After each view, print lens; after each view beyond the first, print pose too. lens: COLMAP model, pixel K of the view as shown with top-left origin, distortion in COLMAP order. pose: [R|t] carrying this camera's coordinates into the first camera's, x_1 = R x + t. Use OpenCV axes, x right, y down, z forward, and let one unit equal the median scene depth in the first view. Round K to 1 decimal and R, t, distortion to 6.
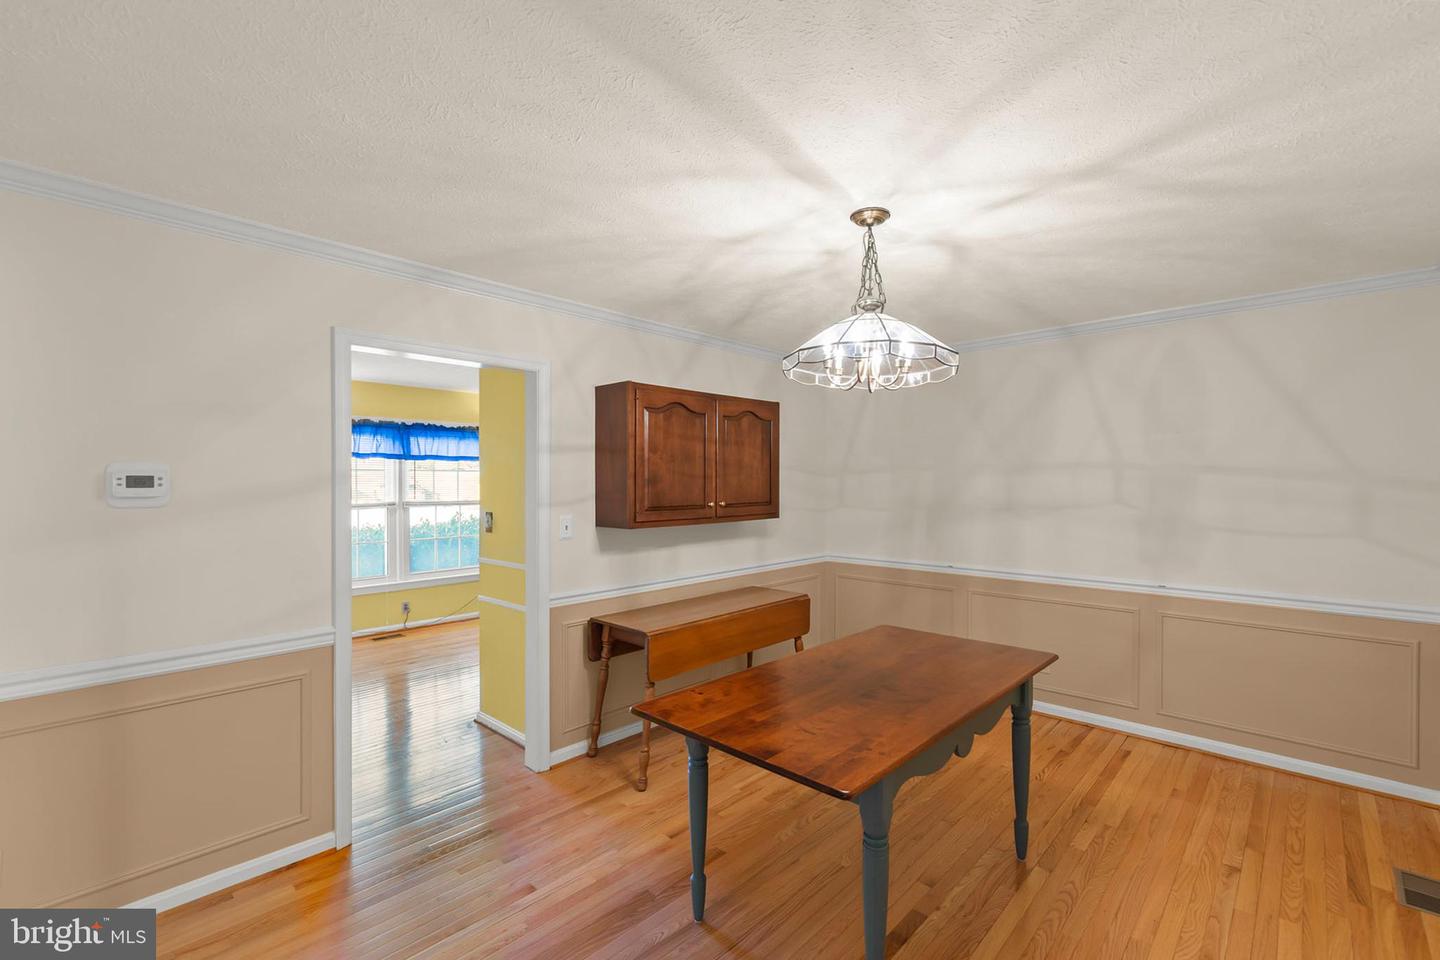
lens RADIAL K [[627.3, 0, 722.1], [0, 627.3, 482.4], [0, 0, 1]] dist [0.035579, -0.000008]
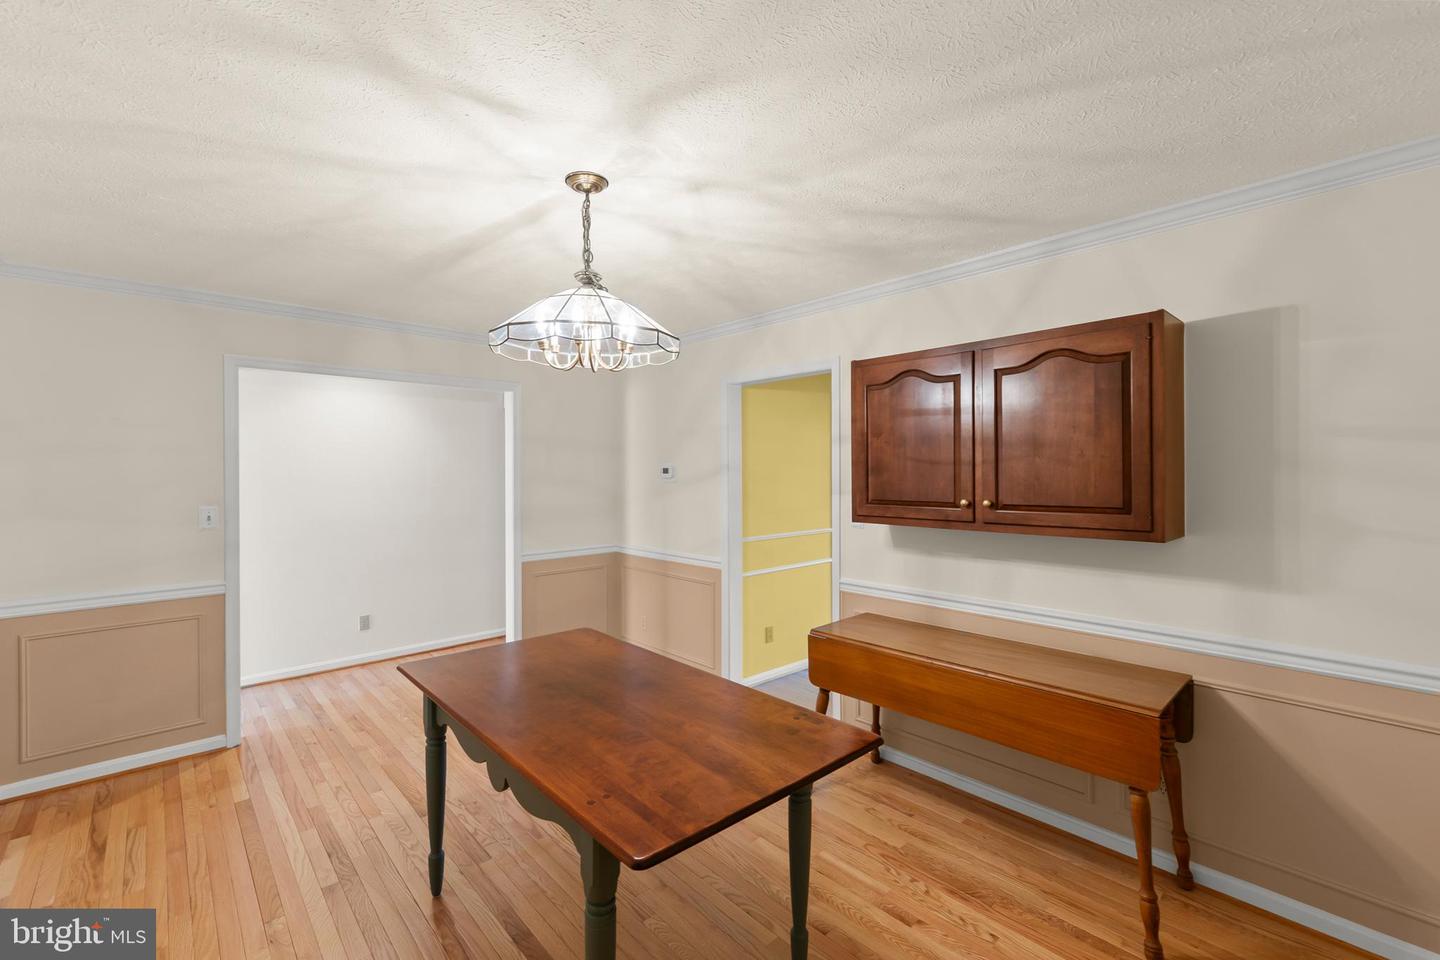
lens RADIAL K [[627.3, 0, 722.1], [0, 627.3, 482.4], [0, 0, 1]] dist [0.035579, -0.000008]
pose [[-0.086225, 0.014789, -0.996166, 0.809166], [-0.000082, 0.999890, 0.014851, 0.002685], [0.996276, 0.001363, -0.086214, 0.905043]]
